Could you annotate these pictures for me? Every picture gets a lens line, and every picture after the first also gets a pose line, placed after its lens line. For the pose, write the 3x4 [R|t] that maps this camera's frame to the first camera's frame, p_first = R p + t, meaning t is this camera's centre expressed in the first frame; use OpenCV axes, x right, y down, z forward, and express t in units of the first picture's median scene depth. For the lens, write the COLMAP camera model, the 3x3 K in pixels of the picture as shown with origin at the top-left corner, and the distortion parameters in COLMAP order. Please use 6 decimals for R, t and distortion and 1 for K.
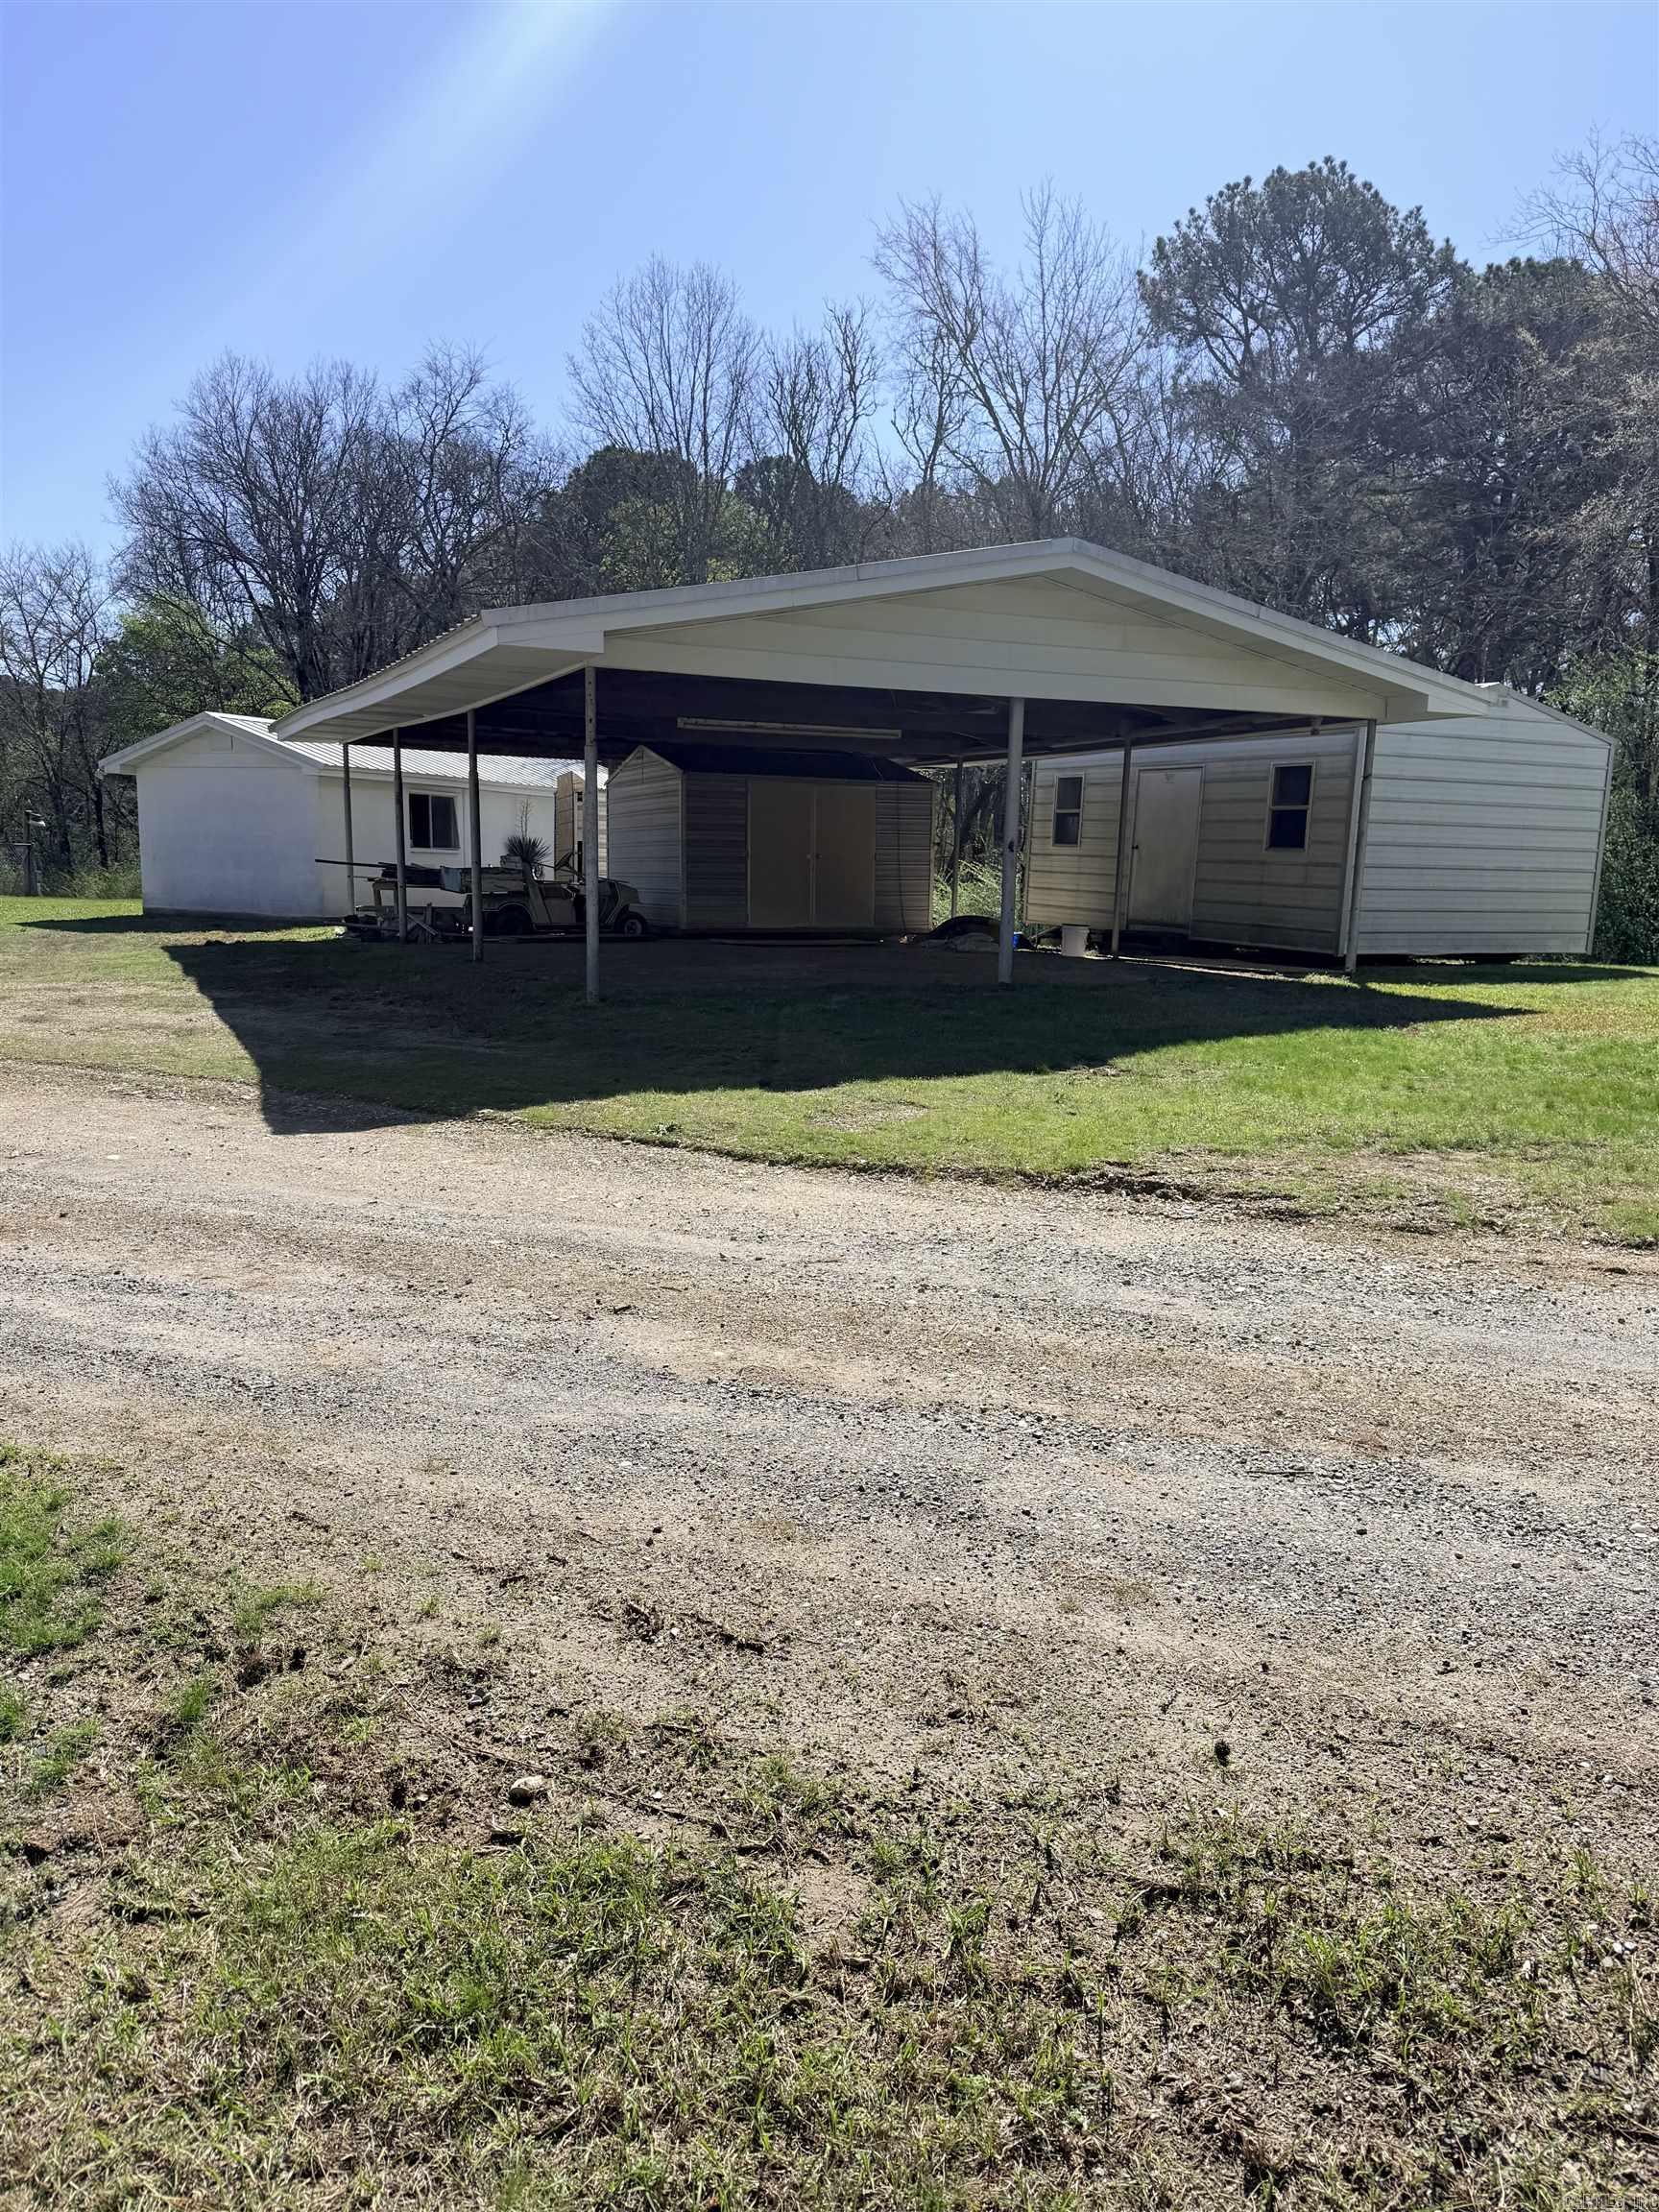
lens RADIAL K [[1617.0, 0, 829.5], [0, 1617.0, 1106.0], [0, 0, 1]] dist [0.003531, -0.004985]
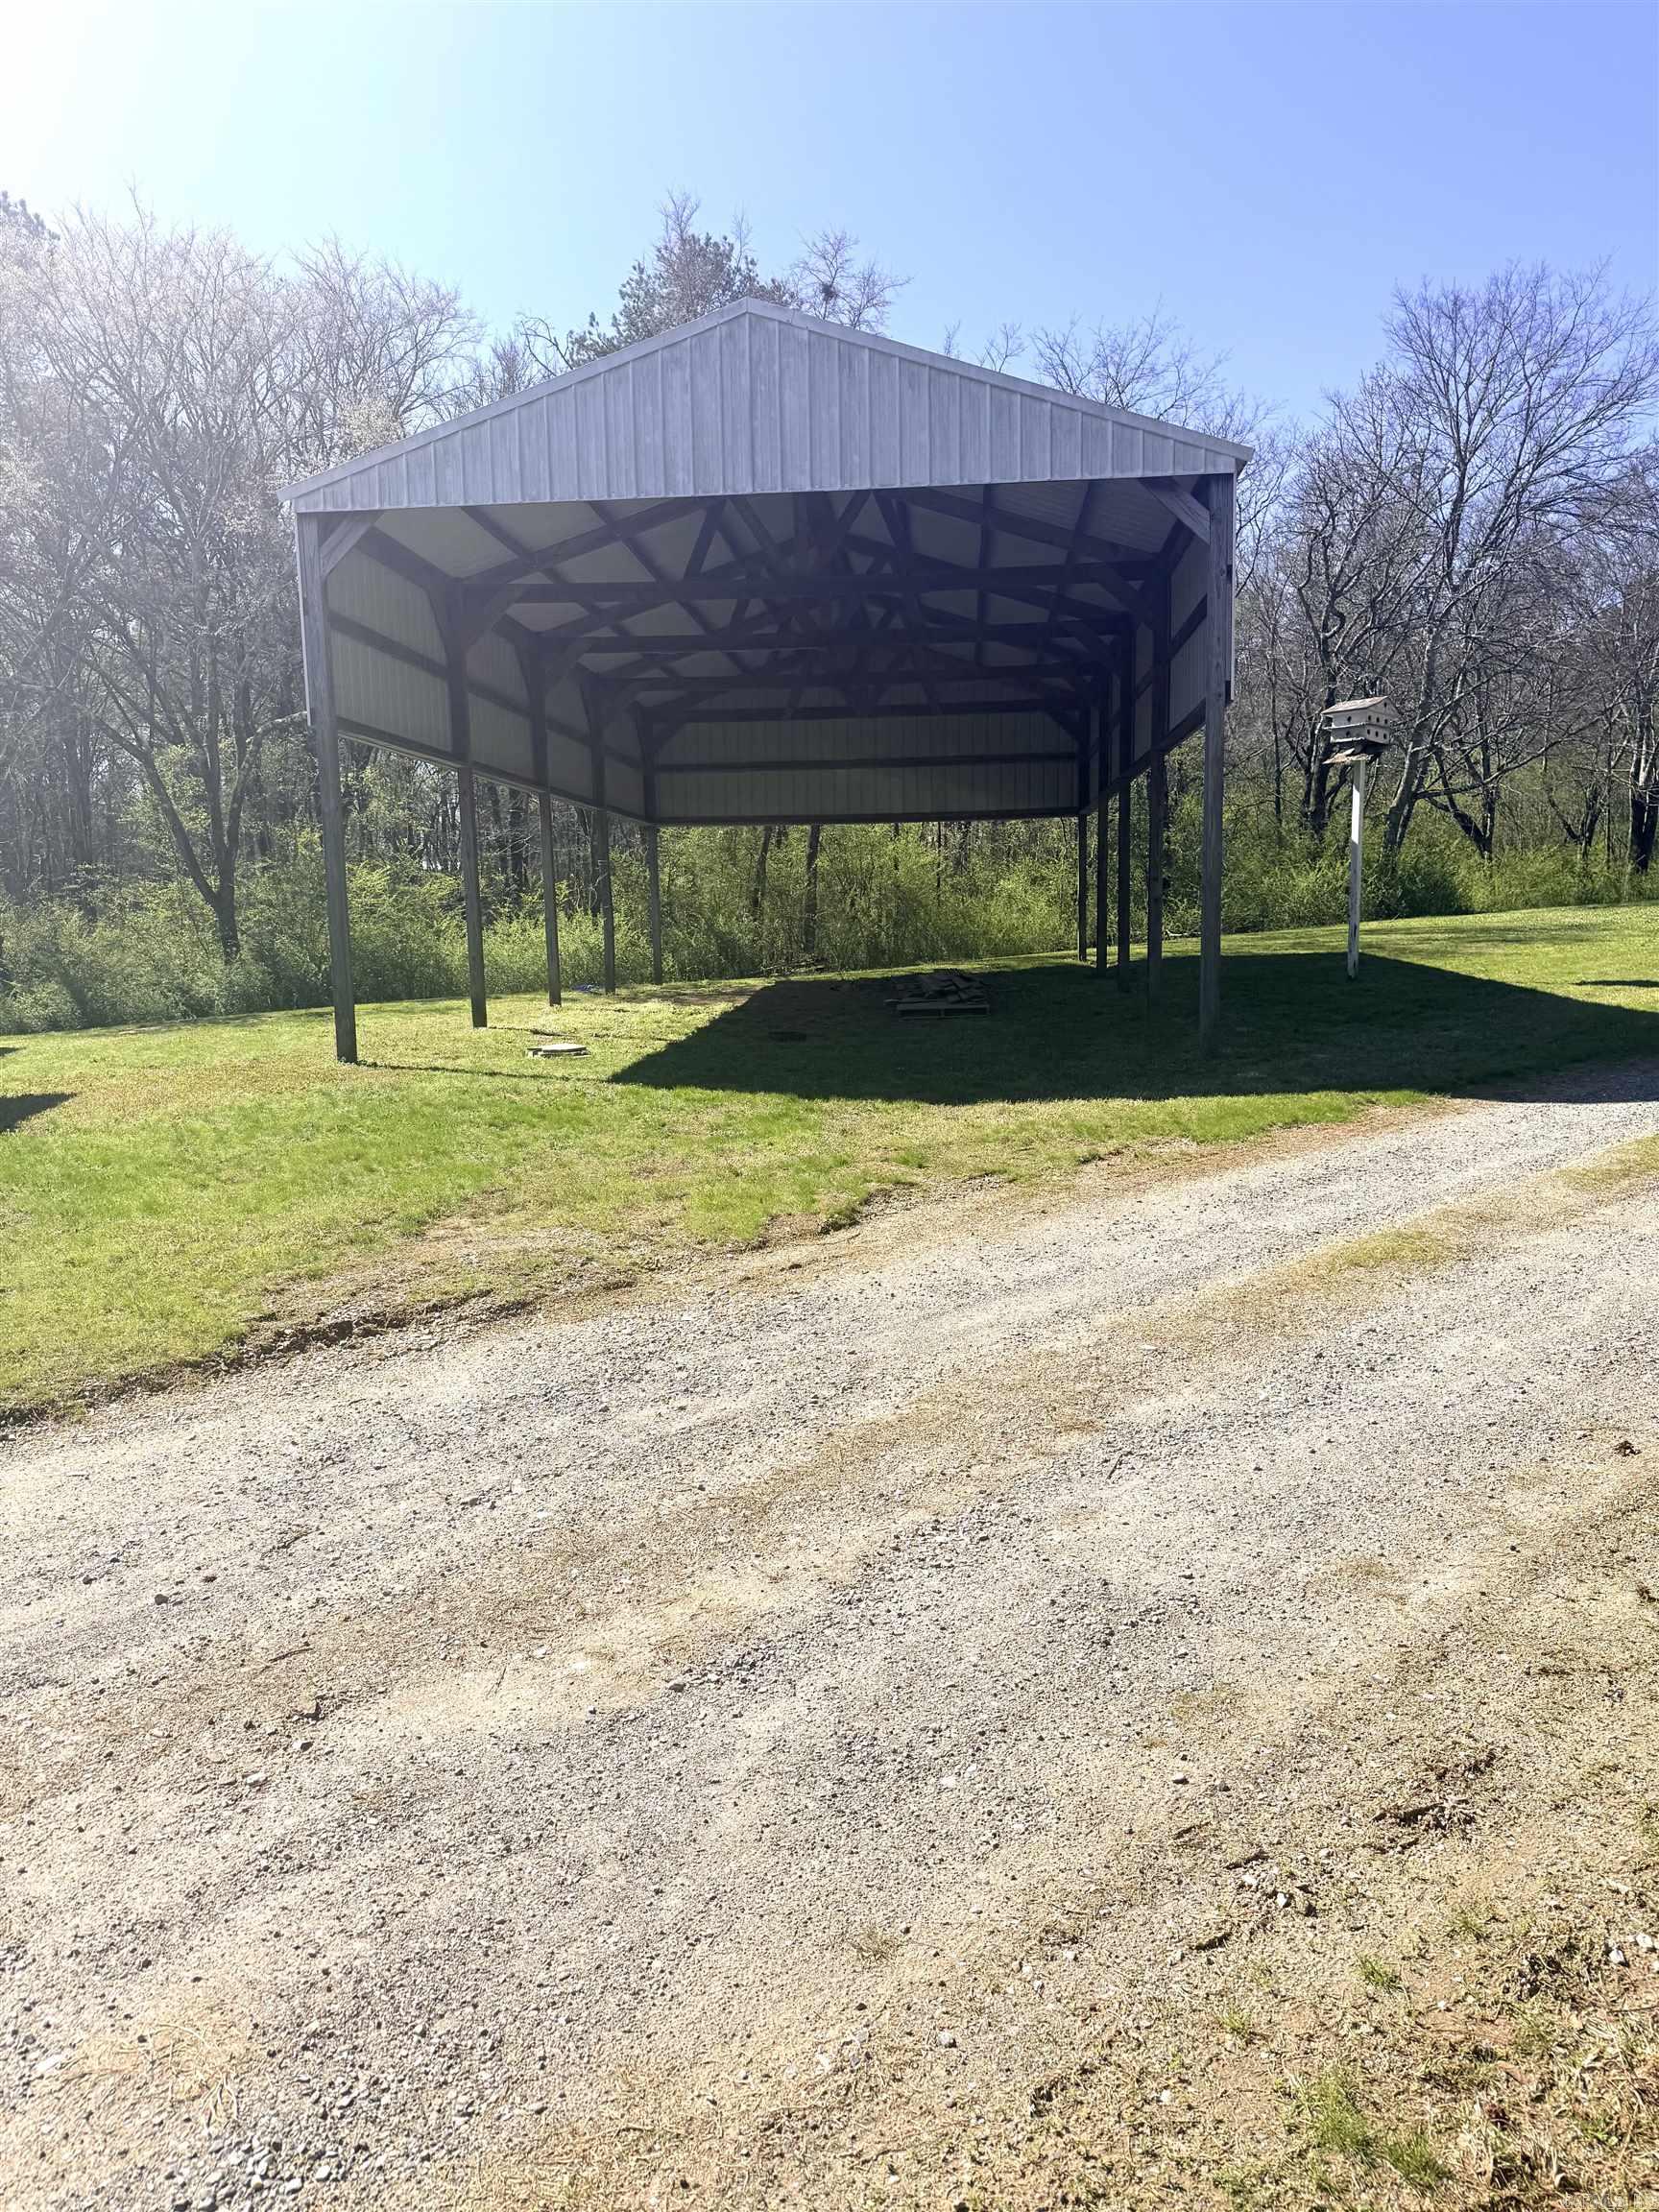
lens RADIAL K [[1617.0, 0, 829.5], [0, 1617.0, 1106.0], [0, 0, 1]] dist [0.003531, -0.004985]
pose [[0.345077, -0.151655, 0.926241, -0.601178], [0.183602, 0.978701, 0.091842, -0.118722], [-0.920441, 0.138367, 0.365572, 0.575652]]
